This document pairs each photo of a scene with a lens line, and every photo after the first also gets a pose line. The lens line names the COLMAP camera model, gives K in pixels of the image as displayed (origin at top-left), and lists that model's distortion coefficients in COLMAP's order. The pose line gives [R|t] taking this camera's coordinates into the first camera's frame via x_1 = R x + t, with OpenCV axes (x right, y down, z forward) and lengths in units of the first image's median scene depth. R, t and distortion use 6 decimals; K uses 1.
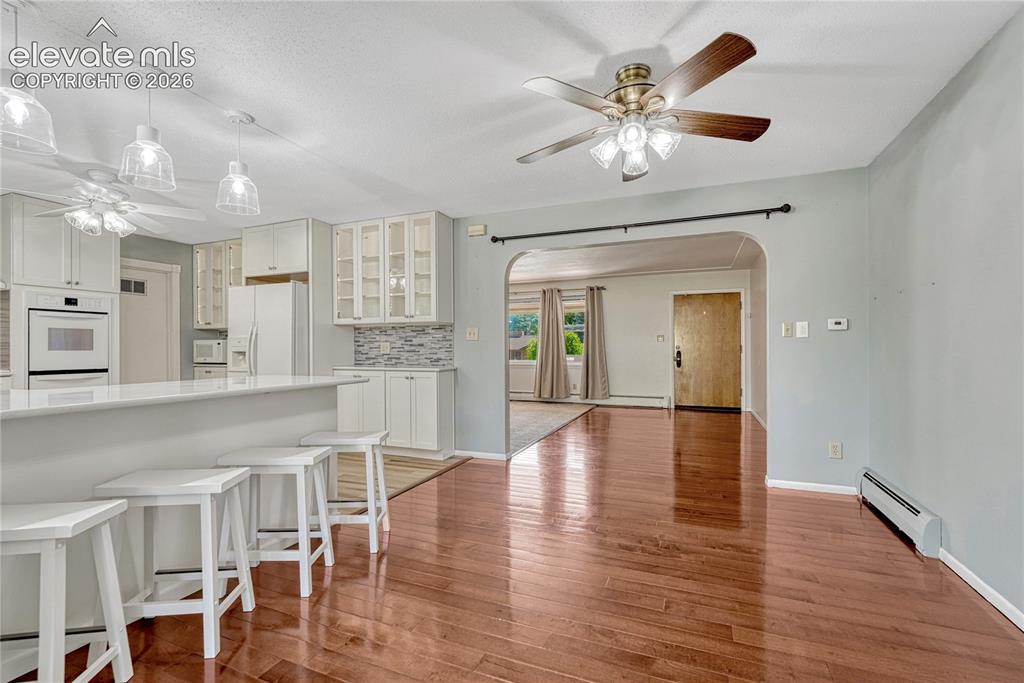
lens RADIAL K [[468.5, 0, 512.0], [0, 468.5, 344.1], [0, 0, 1]] dist [0.000304, -0.000072]
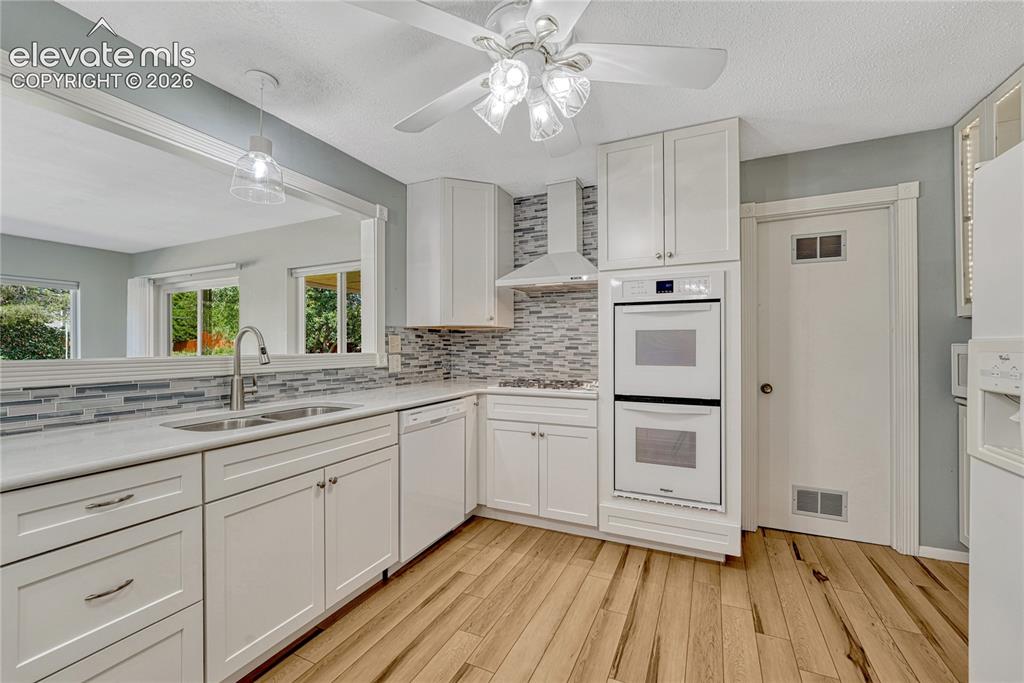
lens RADIAL K [[431.2, 0, 517.3], [0, 431.2, 342.8], [0, 0, 1]] dist [-0.002205, -0.001176]
pose [[-0.029643, -0.003289, -0.999555, -0.363681], [0.008904, 0.999954, -0.003555, -0.016222], [0.999521, -0.009006, -0.029612, 0.814124]]
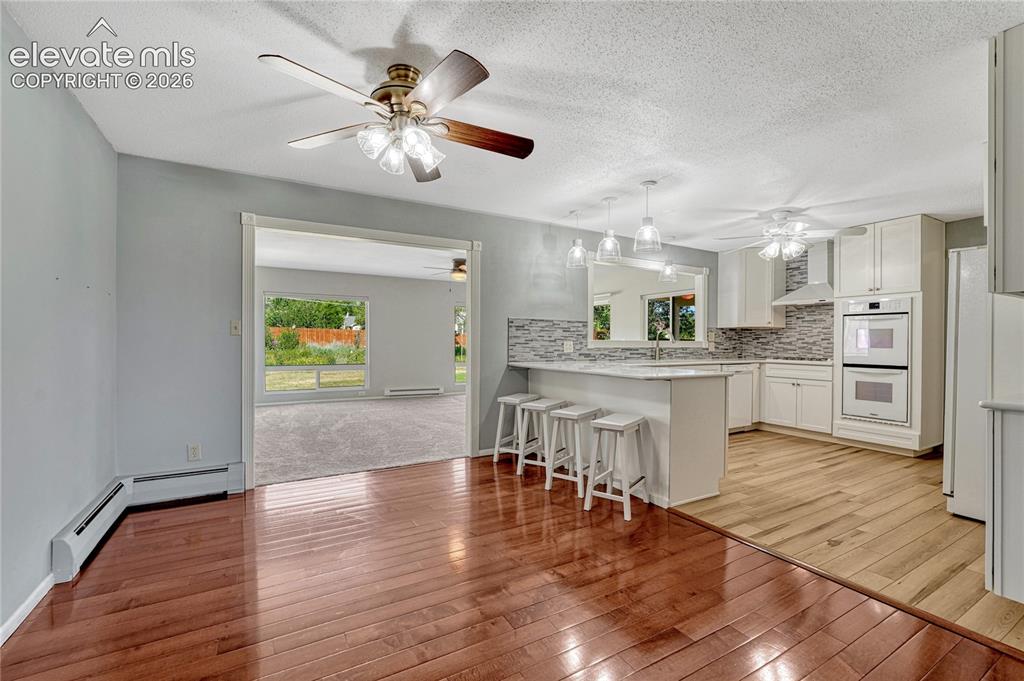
lens RADIAL K [[427.4, 0, 508.6], [0, 427.4, 342.2], [0, 0, 1]] dist [-0.013236, 0.001633]
pose [[-0.615065, 0.002116, -0.788473, 0.433560], [0.001477, 0.999998, 0.001532, -0.003747], [0.788475, -0.000222, -0.615067, 0.922477]]
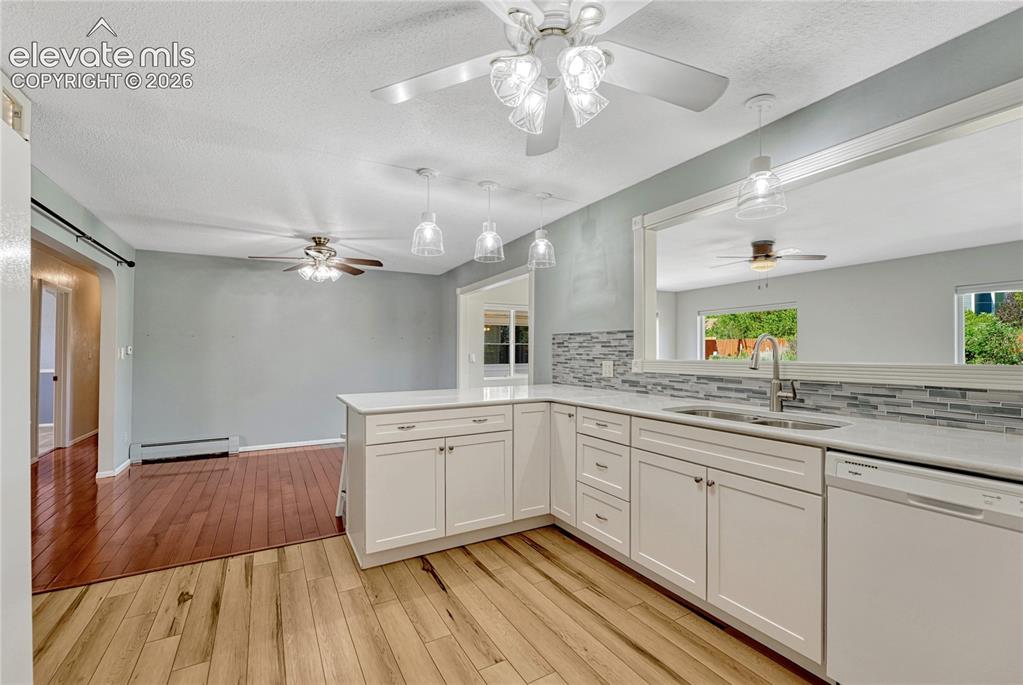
lens RADIAL K [[430.8, 0, 522.4], [0, 430.8, 352.3], [0, 0, 1]] dist [-0.002205, -0.001176]
pose [[-0.802066, 0.007167, 0.597193, -0.885176], [0.003718, 0.999969, -0.007007, -0.015013], [-0.597224, -0.003400, -0.802067, 1.083258]]
